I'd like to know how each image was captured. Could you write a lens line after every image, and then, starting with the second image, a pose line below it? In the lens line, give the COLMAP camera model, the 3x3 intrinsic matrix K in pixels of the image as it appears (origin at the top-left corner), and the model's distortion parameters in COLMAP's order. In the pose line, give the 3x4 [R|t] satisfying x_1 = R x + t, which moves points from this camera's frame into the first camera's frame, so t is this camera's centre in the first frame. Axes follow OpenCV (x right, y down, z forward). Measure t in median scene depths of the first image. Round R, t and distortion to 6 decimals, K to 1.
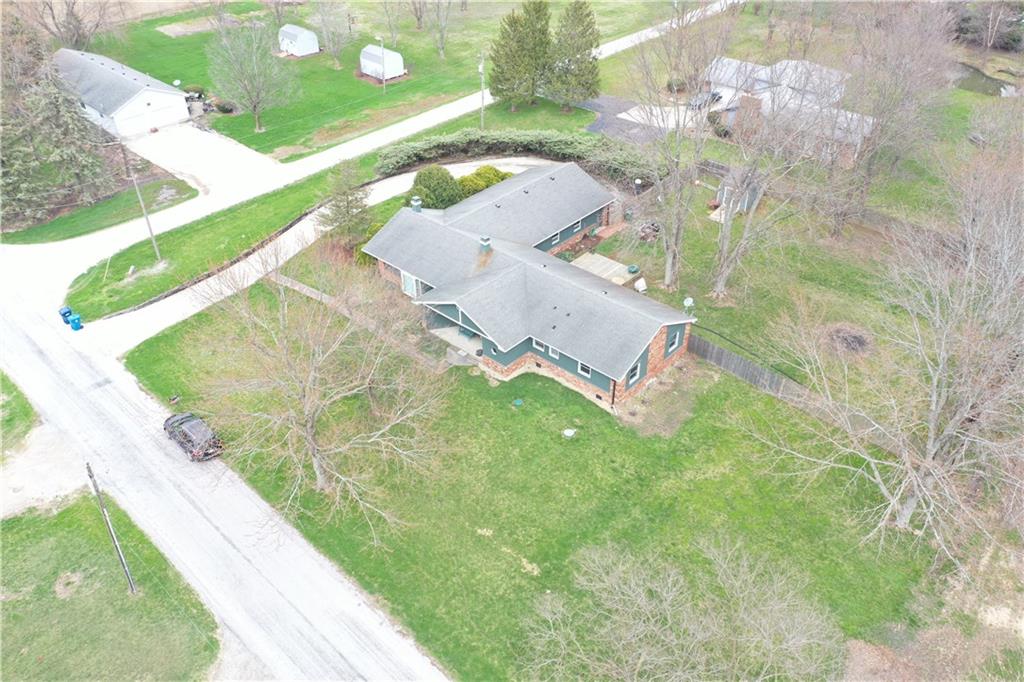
lens RADIAL K [[803.7, 0, 512.8], [0, 803.7, 344.0], [0, 0, 1]] dist [0.006892, -0.002932]
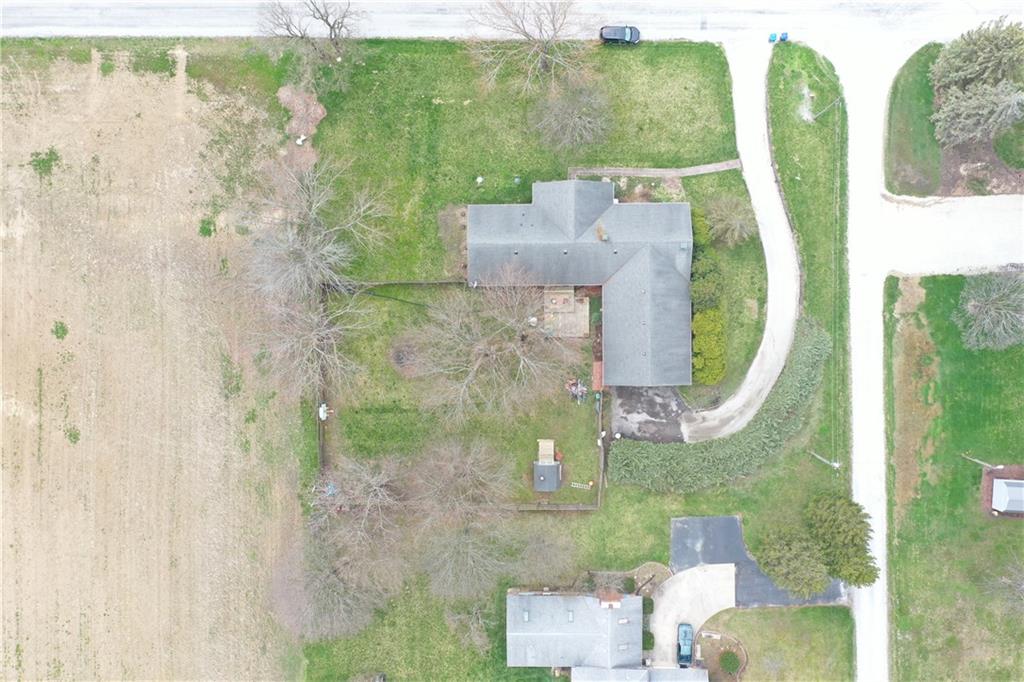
lens RADIAL K [[803.7, 0, 517.0], [0, 803.7, 345.0], [0, 0, 1]] dist [0.006892, -0.002932]
pose [[-0.736834, 0.674888, 0.040023, 0.149835], [-0.367782, -0.449806, 0.813887, -1.273973], [0.567285, 0.584980, 0.579644, 0.147115]]
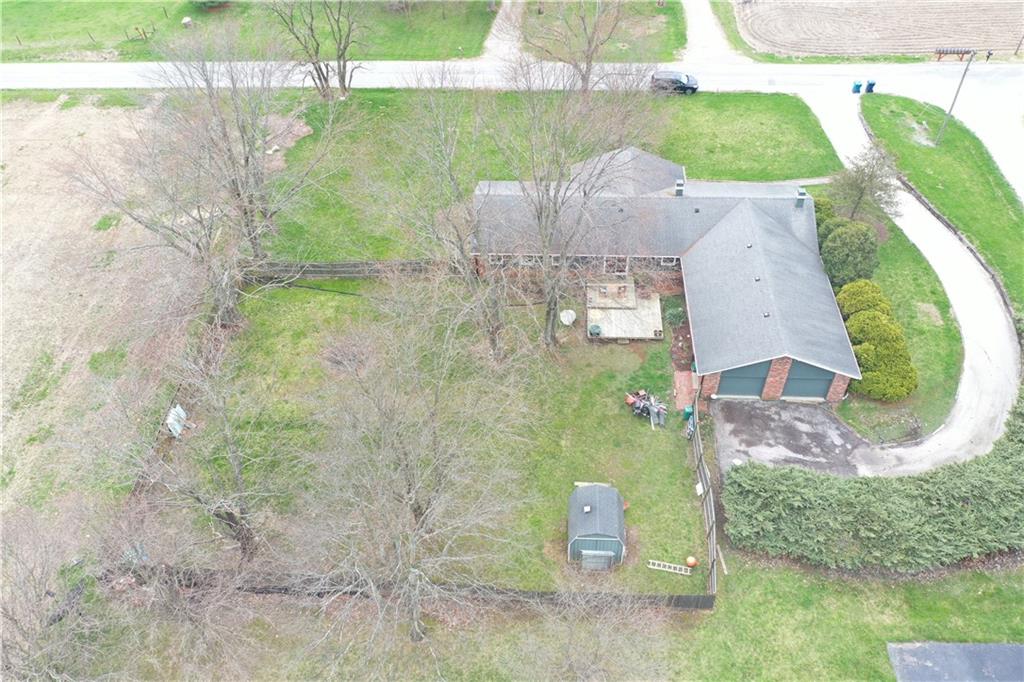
lens RADIAL K [[803.7, 0, 514.7], [0, 803.7, 340.6], [0, 0, 1]] dist [0.006892, -0.002932]
pose [[-0.774515, 0.470030, -0.423319, 0.593790], [-0.349345, 0.240061, 0.905720, -0.851468], [0.527338, 0.849378, -0.021728, 0.998305]]
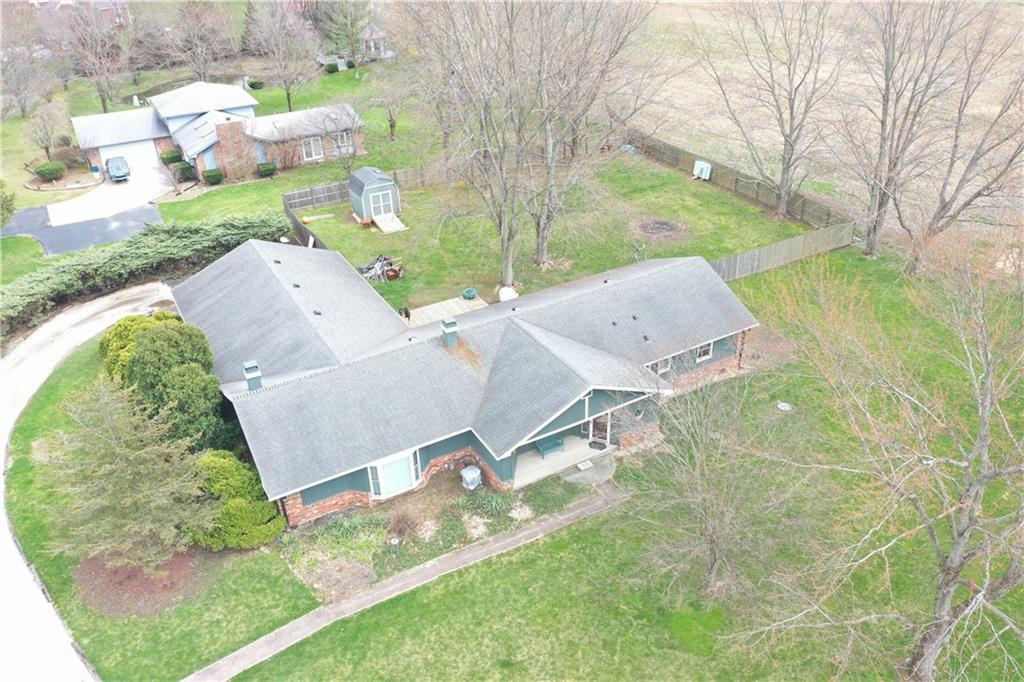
lens RADIAL K [[803.7, 0, 512.8], [0, 803.7, 340.9], [0, 0, 1]] dist [0.006892, -0.002932]
pose [[0.307929, -0.485573, 0.818168, -0.487143], [0.580421, 0.777262, 0.242847, -0.222445], [-0.753851, 0.400103, 0.521178, 0.601324]]
